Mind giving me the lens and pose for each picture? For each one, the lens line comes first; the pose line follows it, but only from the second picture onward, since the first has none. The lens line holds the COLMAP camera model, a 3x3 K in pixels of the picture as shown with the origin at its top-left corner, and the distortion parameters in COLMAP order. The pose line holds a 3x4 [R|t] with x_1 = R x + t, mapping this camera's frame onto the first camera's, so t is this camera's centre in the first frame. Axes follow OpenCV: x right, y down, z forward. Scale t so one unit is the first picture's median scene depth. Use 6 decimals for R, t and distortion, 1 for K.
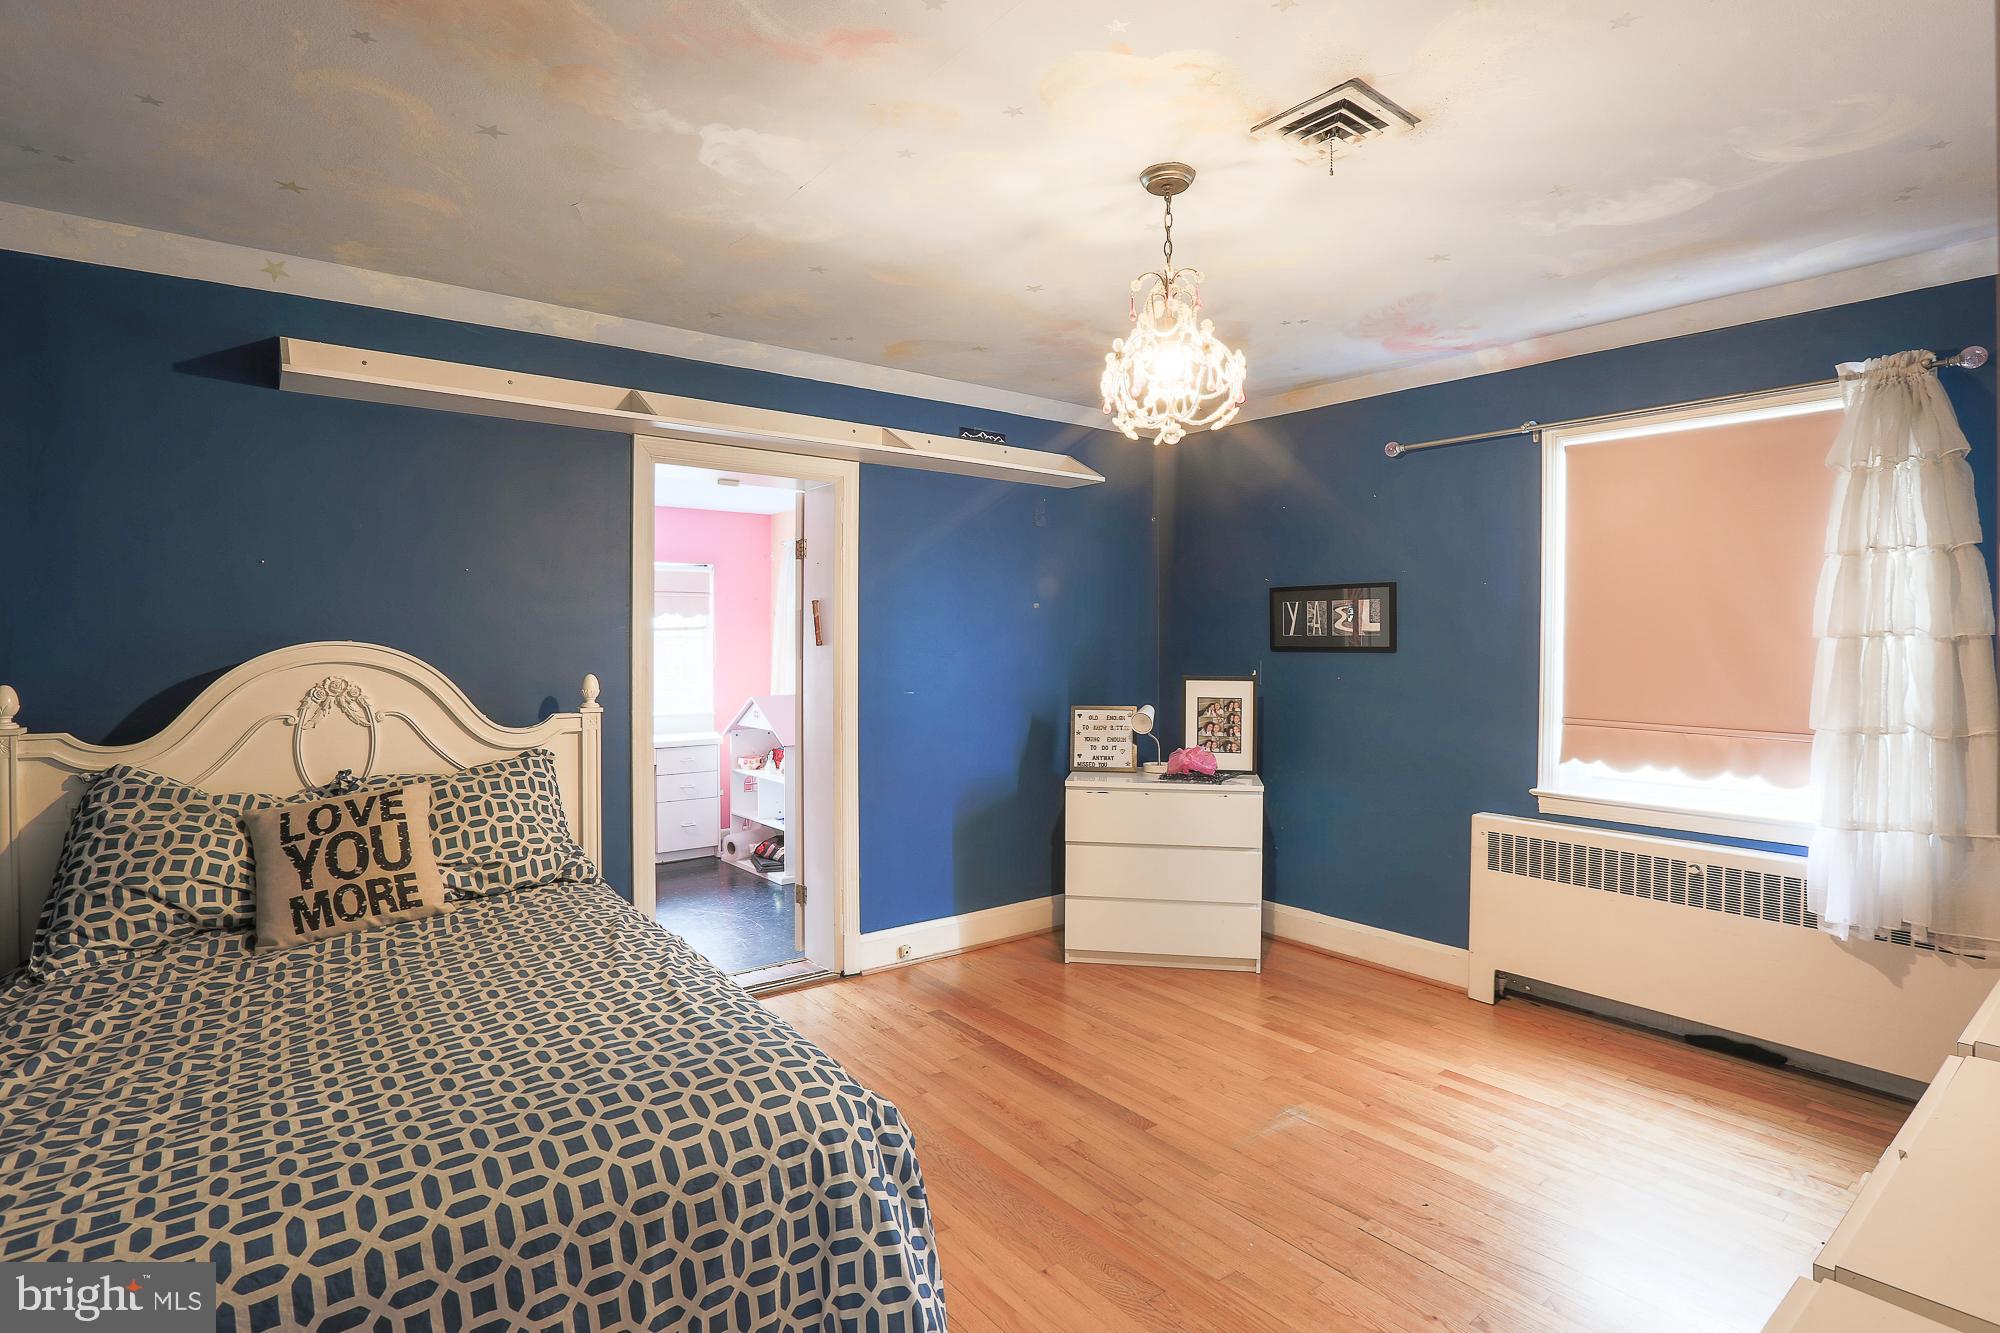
lens RADIAL K [[988.7, 0, 997.2], [0, 988.7, 632.9], [0, 0, 1]] dist [-0.041627, 0.000150]
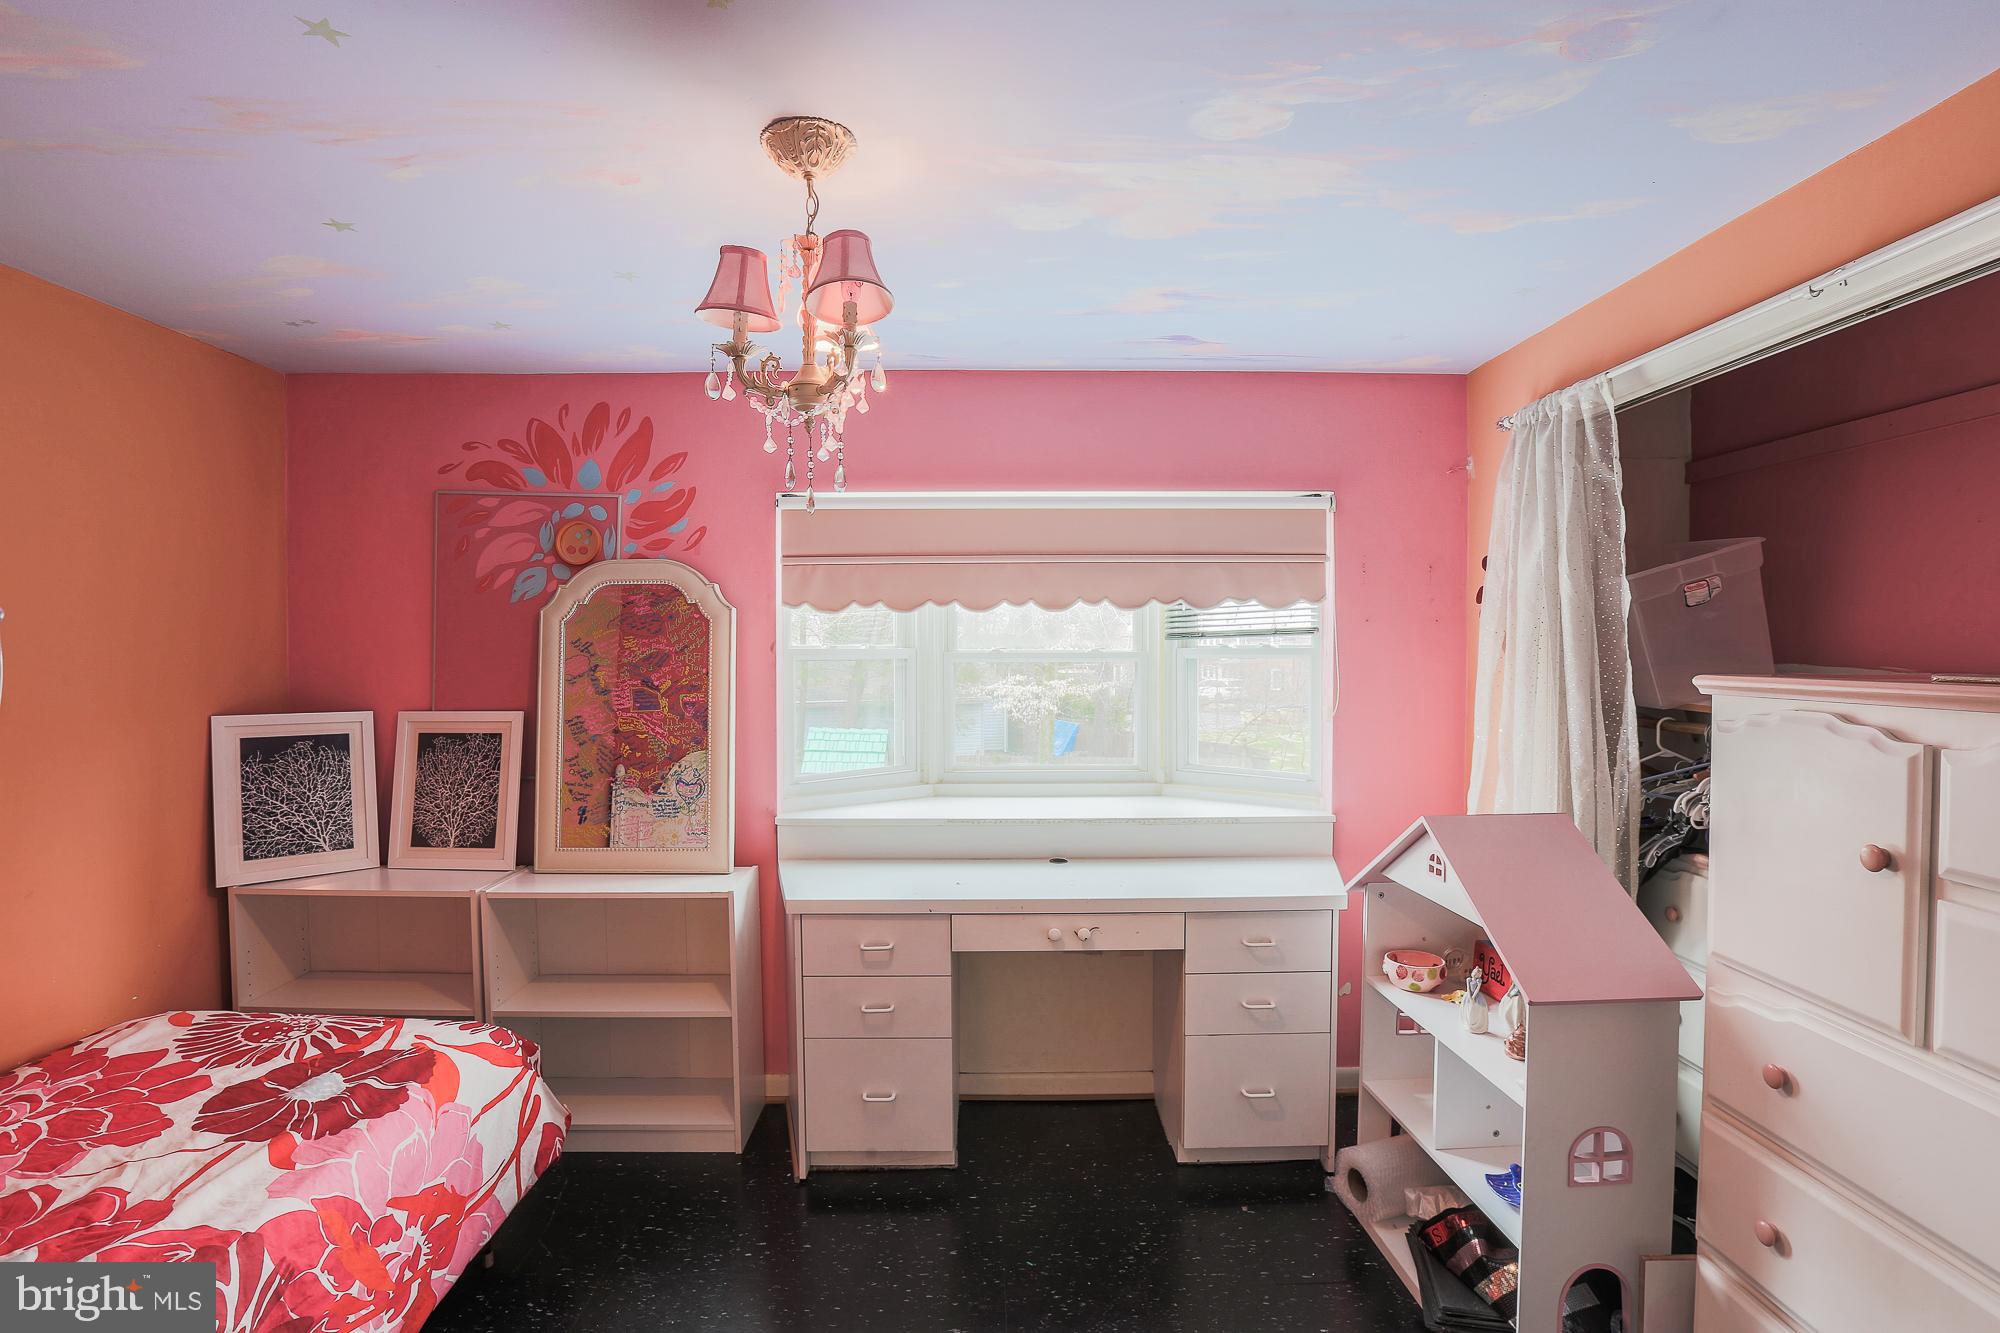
lens RADIAL K [[988.7, 0, 997.2], [0, 988.7, 632.9], [0, 0, 1]] dist [-0.041627, 0.000150]
pose [[0.796426, 0.006211, -0.604704, -0.147800], [-0.007150, 0.999974, 0.000854, -0.003840], [0.604694, 0.003644, 0.796450, 0.587602]]
